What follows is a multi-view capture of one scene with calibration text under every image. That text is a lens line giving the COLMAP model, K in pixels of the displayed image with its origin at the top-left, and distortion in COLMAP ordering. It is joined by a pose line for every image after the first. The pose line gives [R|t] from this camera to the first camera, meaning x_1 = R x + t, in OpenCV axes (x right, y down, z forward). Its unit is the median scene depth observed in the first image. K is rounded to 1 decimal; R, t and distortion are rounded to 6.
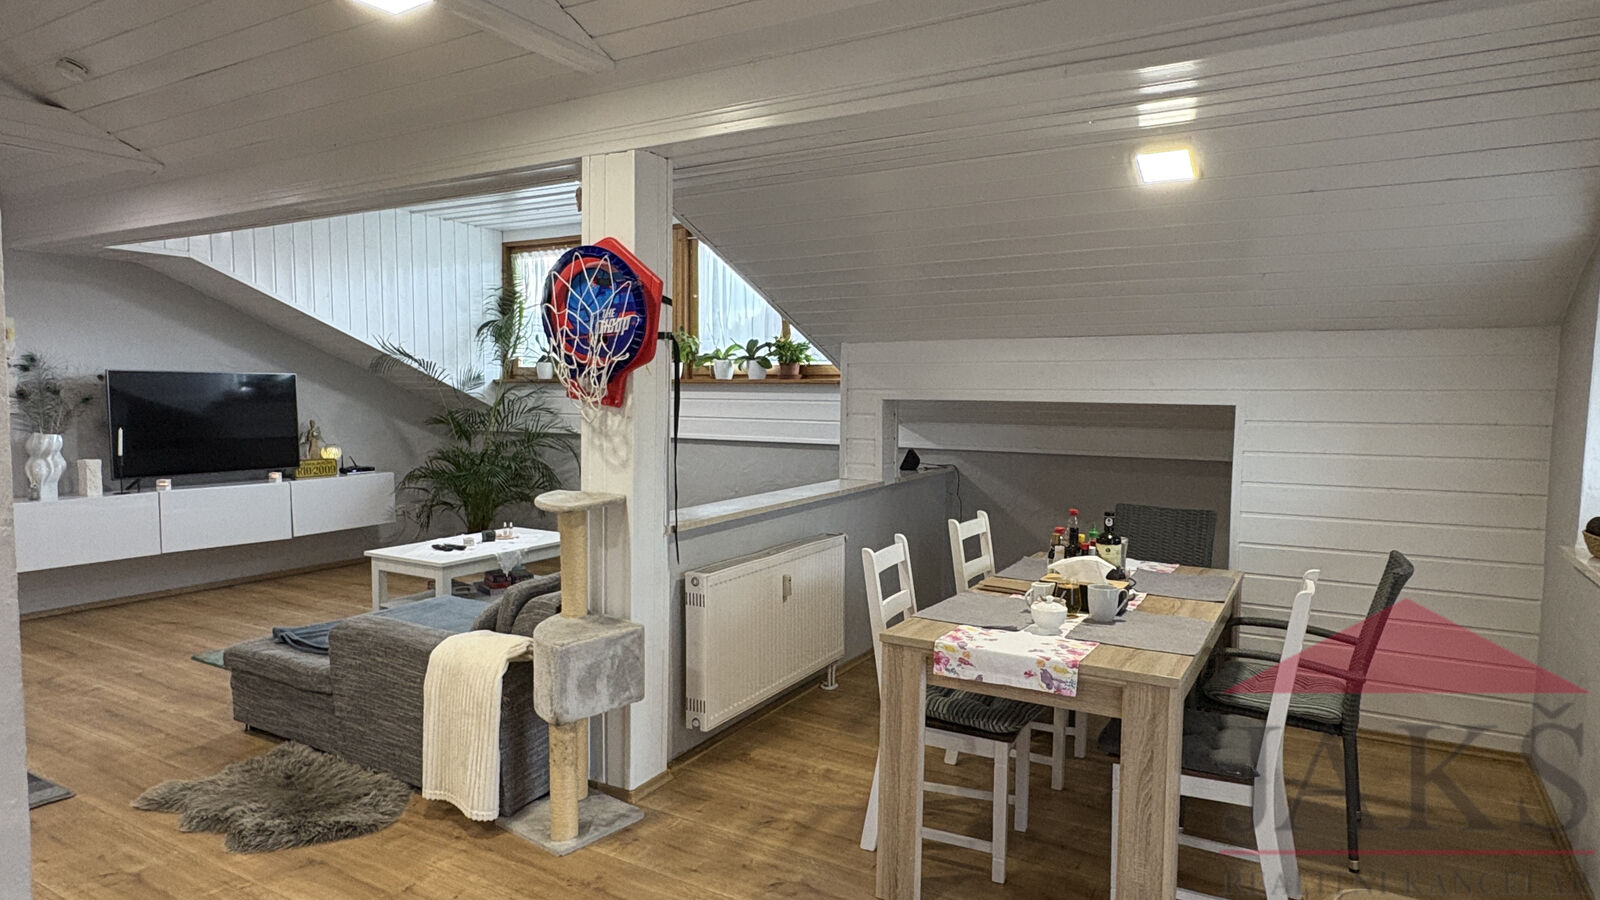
lens RADIAL K [[925.6, 0, 807.2], [0, 925.6, 454.4], [0, 0, 1]] dist [0.002170, -0.000607]
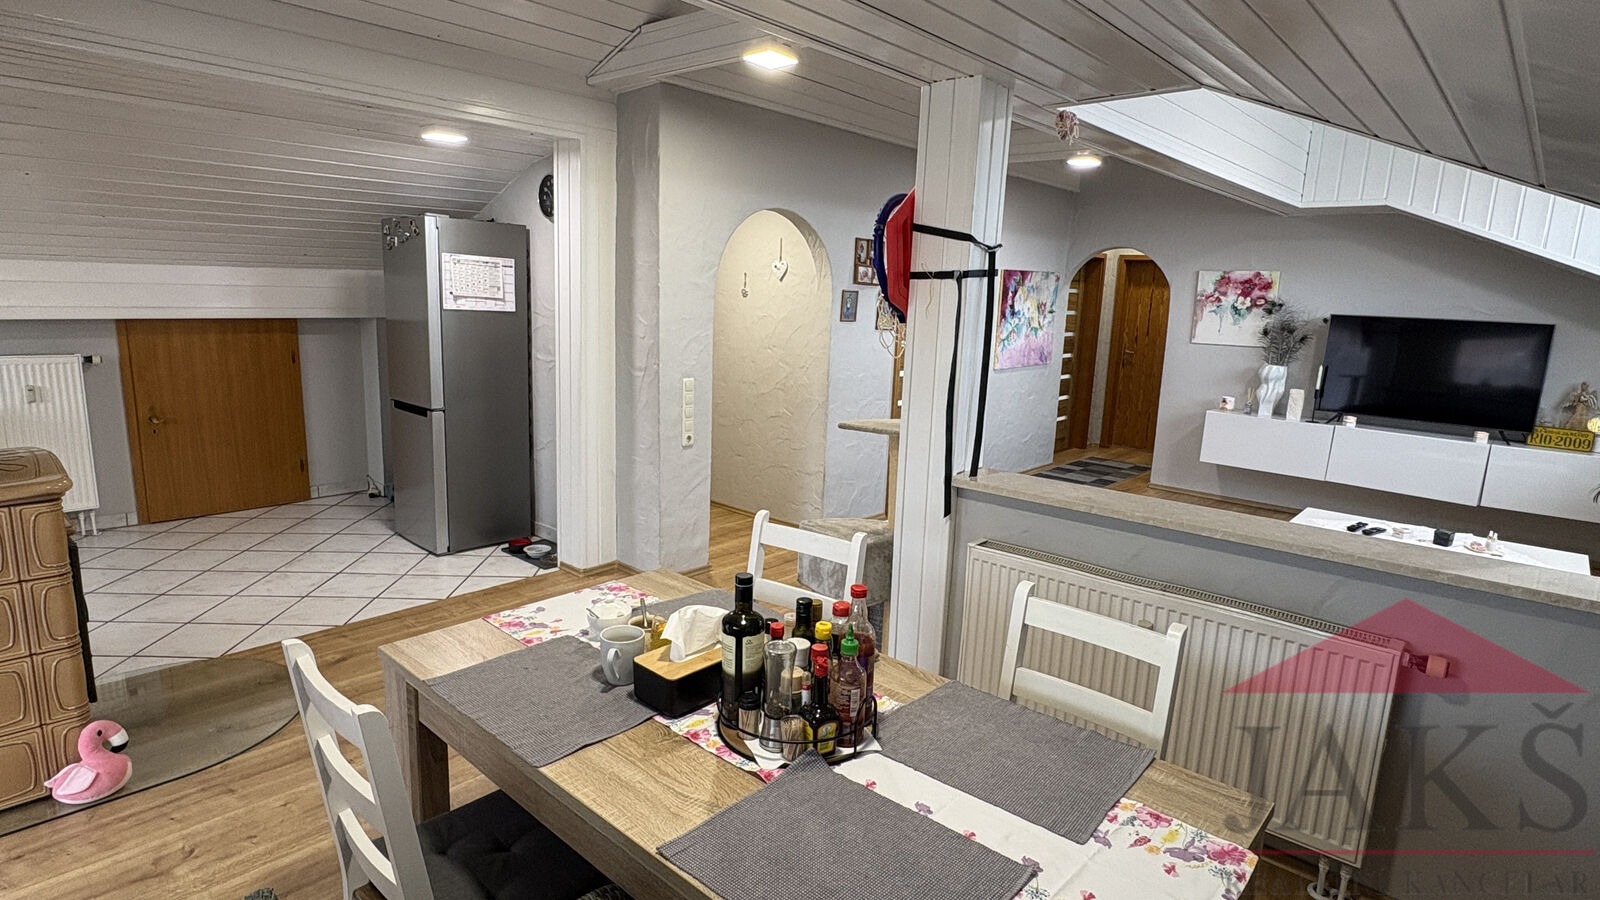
lens RADIAL K [[837.5, 0, 802.1], [0, 837.5, 449.1], [0, 0, 1]] dist [-0.007101, -0.000574]
pose [[-0.213604, 0.160181, -0.963699, 0.414854], [-0.107818, 0.976574, 0.186219, -0.051303], [0.970952, 0.143682, -0.191330, 0.604172]]
